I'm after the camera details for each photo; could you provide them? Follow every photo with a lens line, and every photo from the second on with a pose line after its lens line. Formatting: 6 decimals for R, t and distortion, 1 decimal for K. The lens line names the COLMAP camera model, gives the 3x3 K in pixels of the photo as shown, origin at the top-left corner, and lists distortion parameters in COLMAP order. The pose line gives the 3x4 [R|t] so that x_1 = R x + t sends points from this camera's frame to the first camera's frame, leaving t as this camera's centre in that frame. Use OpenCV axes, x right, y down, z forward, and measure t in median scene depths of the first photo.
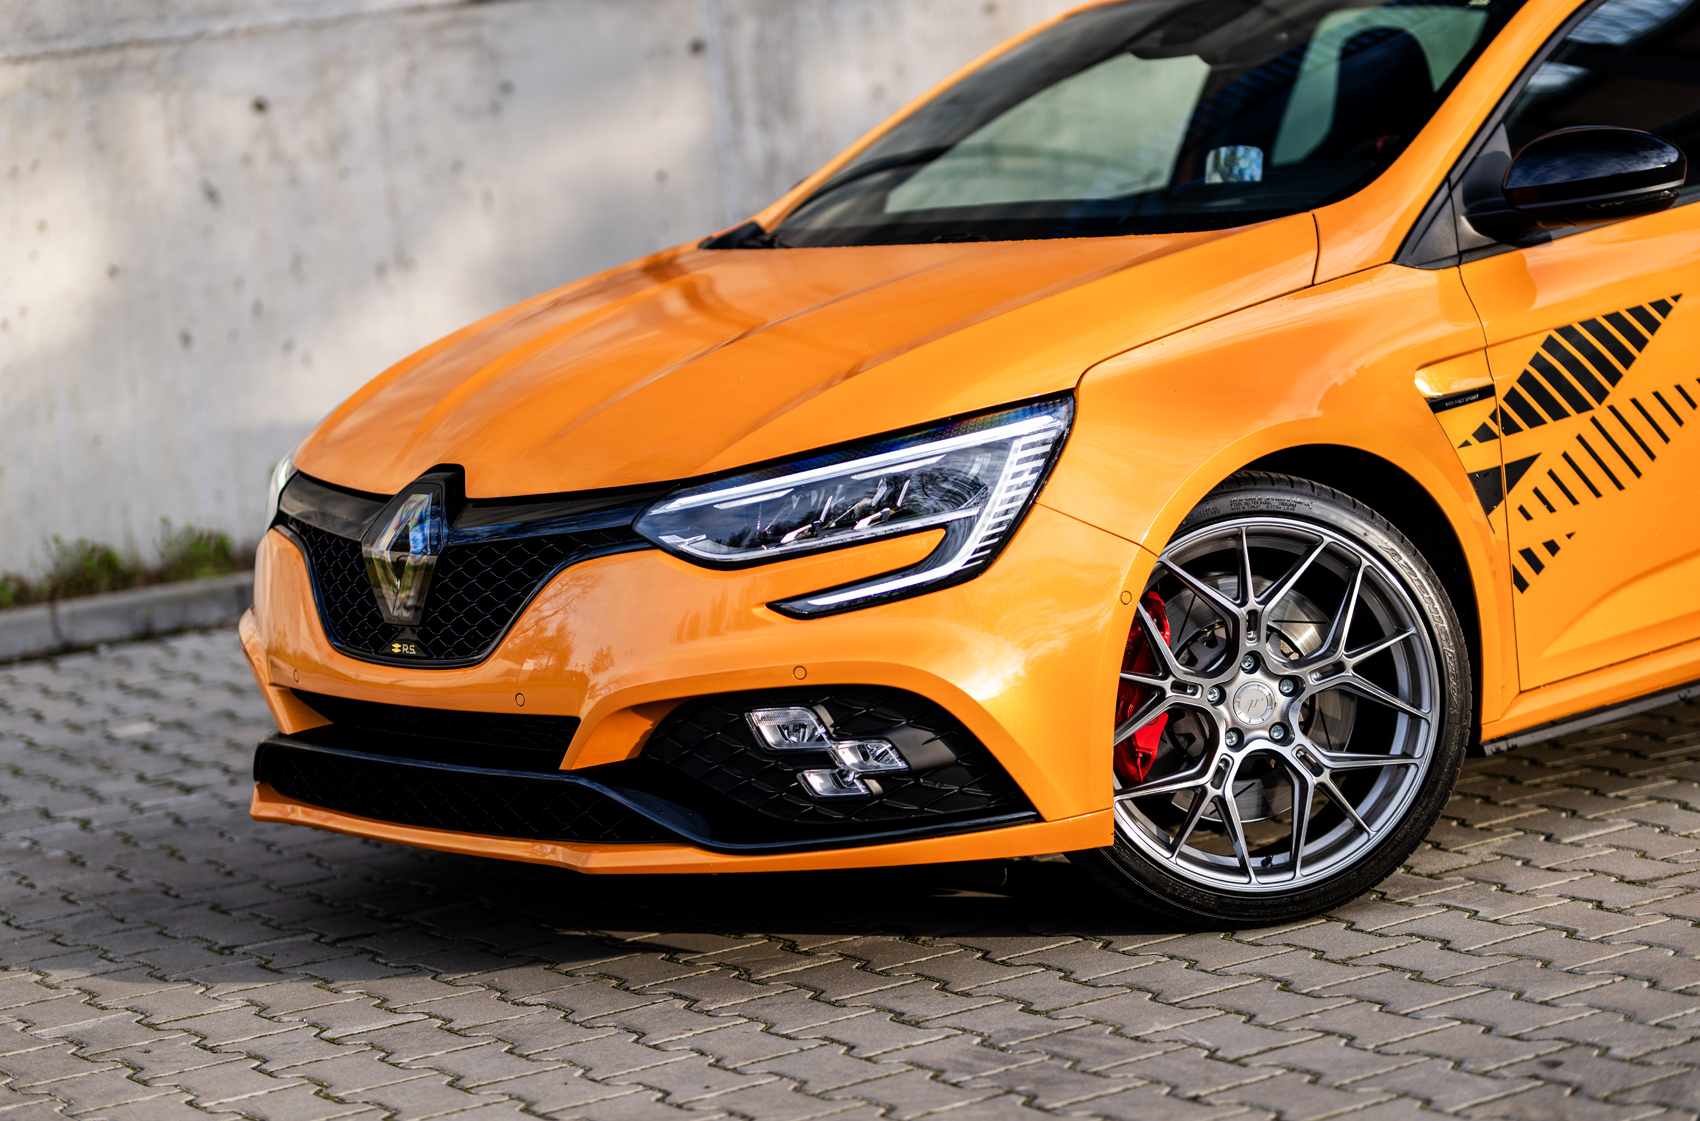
lens RADIAL K [[4014.2, 0, 838.9], [0, 4014.2, 567.6], [0, 0, 1]] dist [-0.039233, 0.000000]
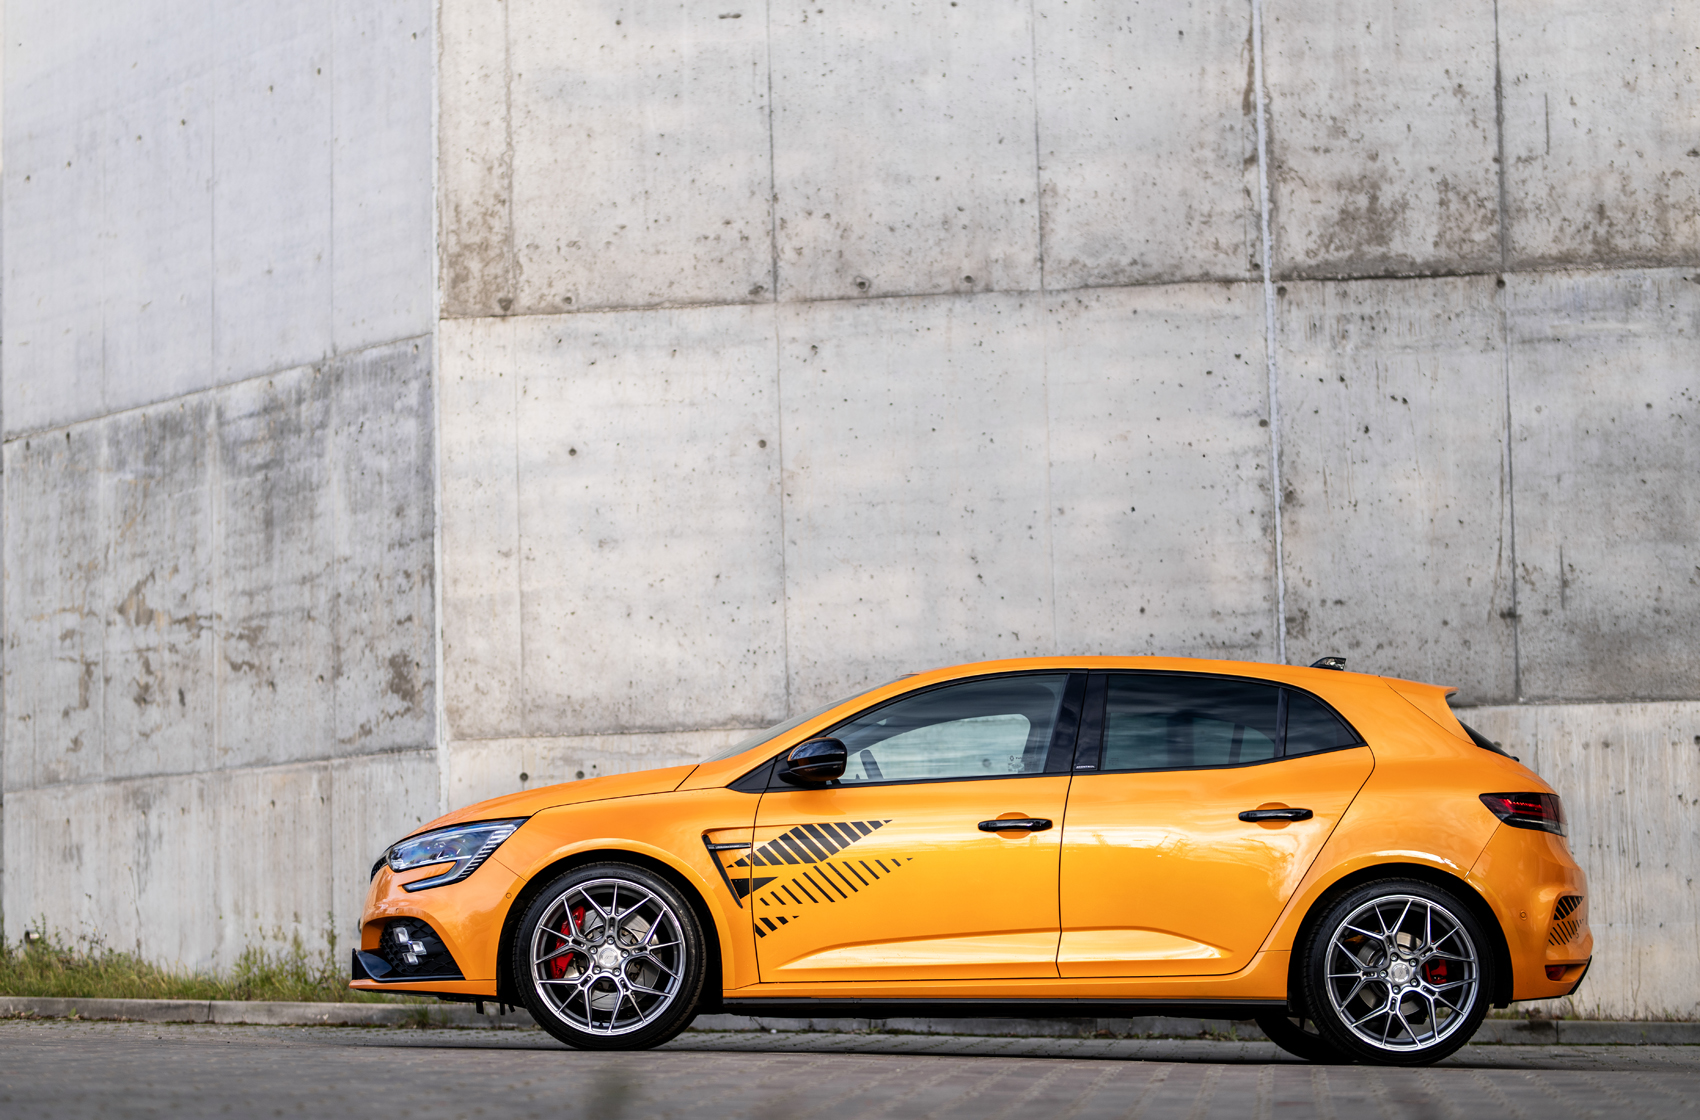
lens RADIAL K [[4014.2, 0, 748.4], [0, 4014.2, 553.2], [0, 0, 1]] dist [-0.039233, 0.000000]
pose [[0.761187, 0.029079, -0.647880, 1.667392], [-0.162156, 0.975797, -0.146719, 0.131224], [0.627932, 0.216738, 0.747480, -0.755539]]
